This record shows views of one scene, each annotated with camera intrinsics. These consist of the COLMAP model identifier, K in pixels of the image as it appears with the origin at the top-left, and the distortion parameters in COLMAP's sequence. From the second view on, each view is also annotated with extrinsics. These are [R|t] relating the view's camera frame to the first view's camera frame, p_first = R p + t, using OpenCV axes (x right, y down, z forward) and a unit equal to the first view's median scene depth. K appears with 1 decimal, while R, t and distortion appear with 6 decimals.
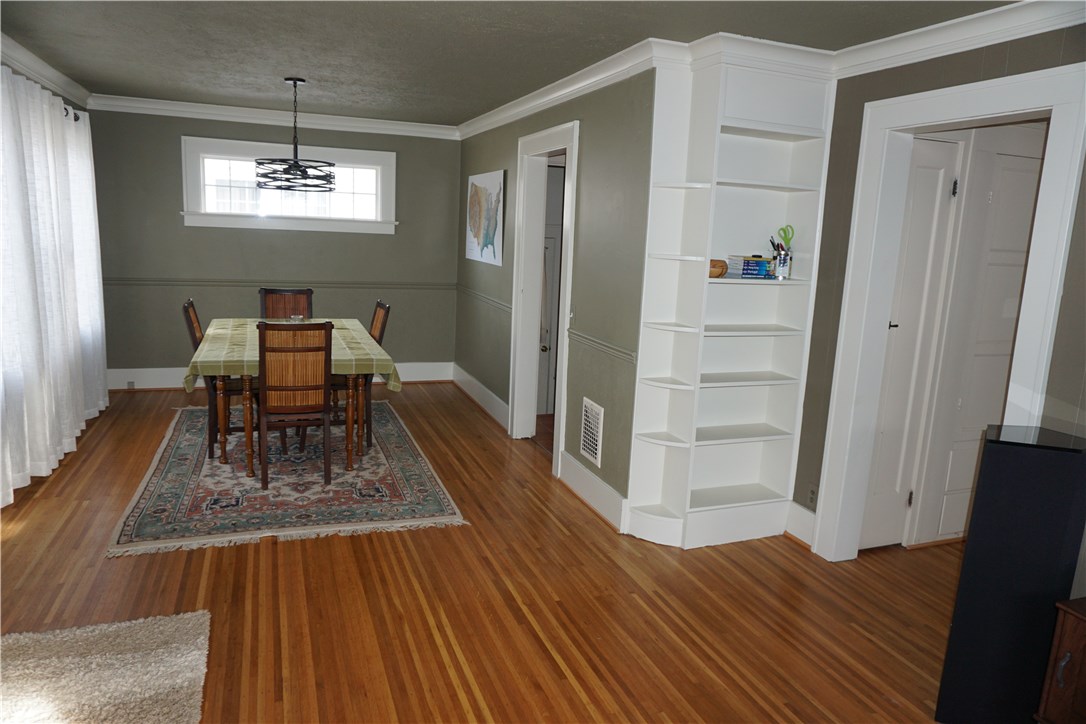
lens RADIAL K [[726.2, 0, 543.0], [0, 726.2, 362.0], [0, 0, 1]] dist [-0.051447, 0.037728]
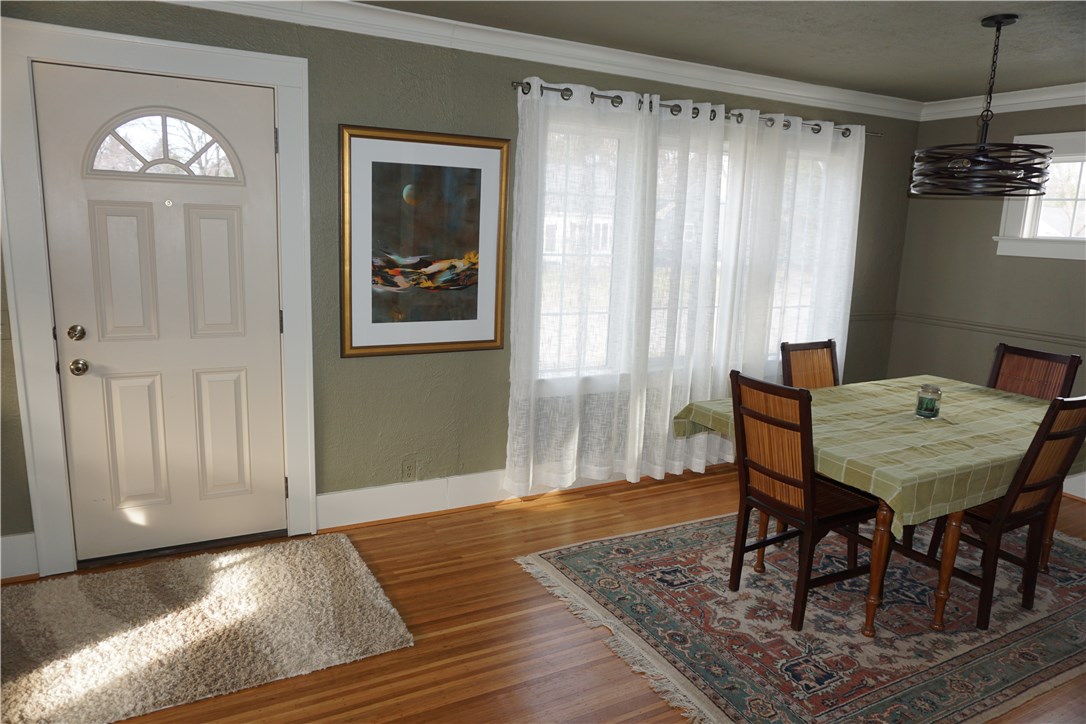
lens RADIAL K [[728.7, 0, 543.2], [0, 728.7, 365.4], [0, 0, 1]] dist [-0.051022, 0.039167]
pose [[0.143370, 0.152579, -0.977837, 0.290555], [-0.205814, 0.971039, 0.121342, -0.102847], [0.968032, 0.183856, 0.170621, 0.631033]]
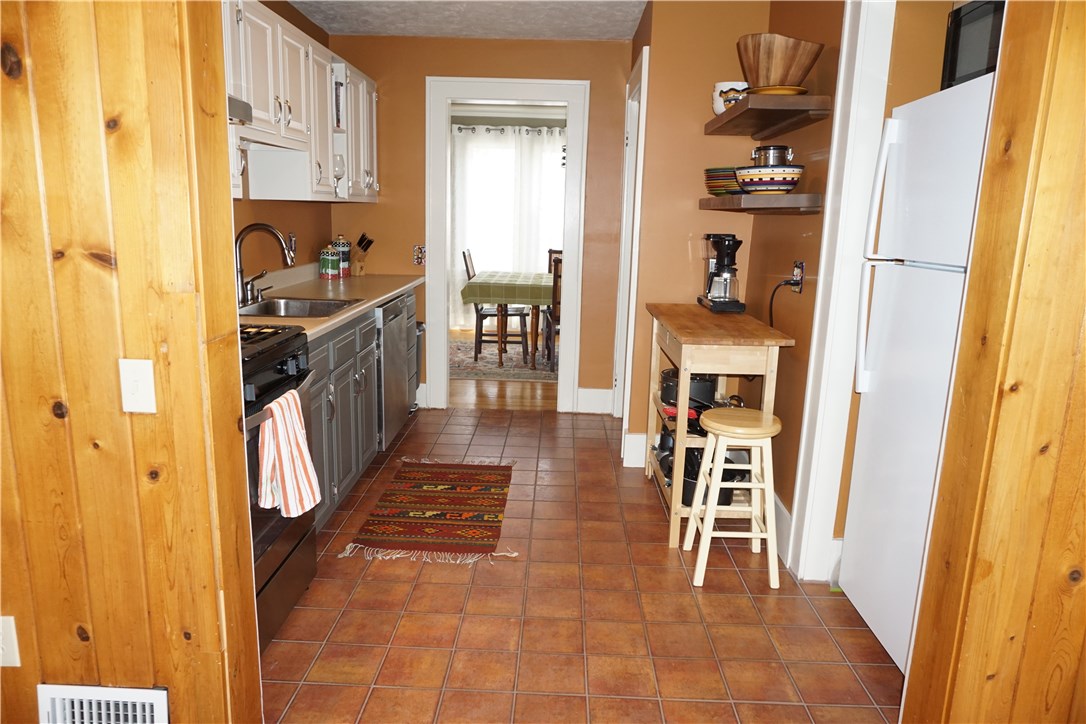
lens RADIAL K [[728.7, 0, 543.2], [0, 728.7, 365.4], [0, 0, 1]] dist [-0.051022, 0.039167]
pose [[-0.369267, 0.136268, -0.919278, 1.105062], [-0.211498, 0.950911, 0.225914, -0.205797], [0.904937, 0.277848, -0.322320, 1.672786]]
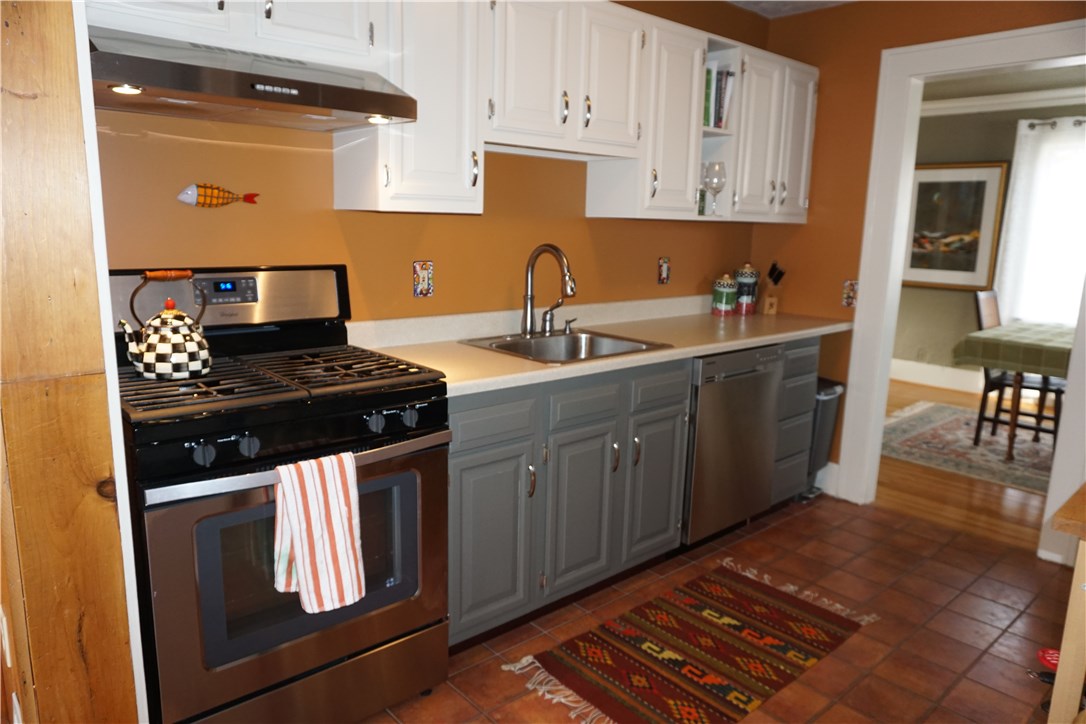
lens RADIAL K [[728.7, 0, 543.2], [0, 728.7, 365.4], [0, 0, 1]] dist [-0.051022, 0.039167]
pose [[-0.929699, 0.001598, -0.368318, 0.737706], [-0.131889, 0.932236, 0.336958, -0.231246], [0.343898, 0.361846, -0.866488, 1.720794]]
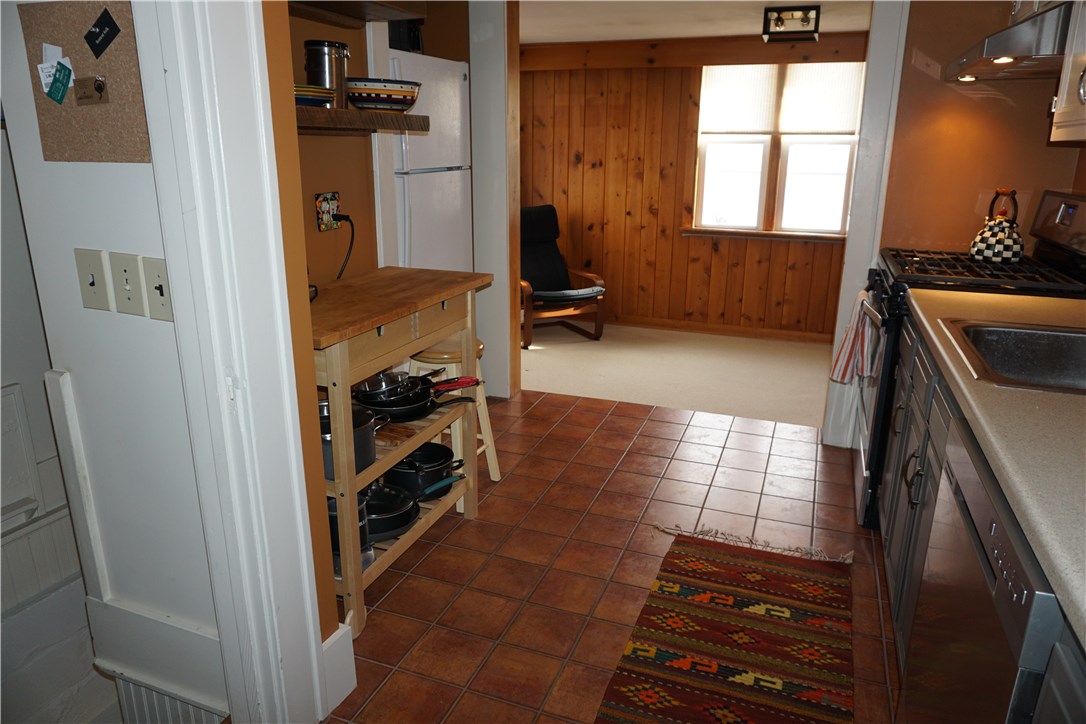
lens RADIAL K [[728.7, 0, 543.2], [0, 728.7, 365.4], [0, 0, 1]] dist [-0.051022, 0.039167]
pose [[0.660990, -0.254490, 0.705923, 0.006223], [0.161465, 0.966935, 0.197398, -0.149678], [-0.732817, -0.016496, 0.680226, 1.106247]]
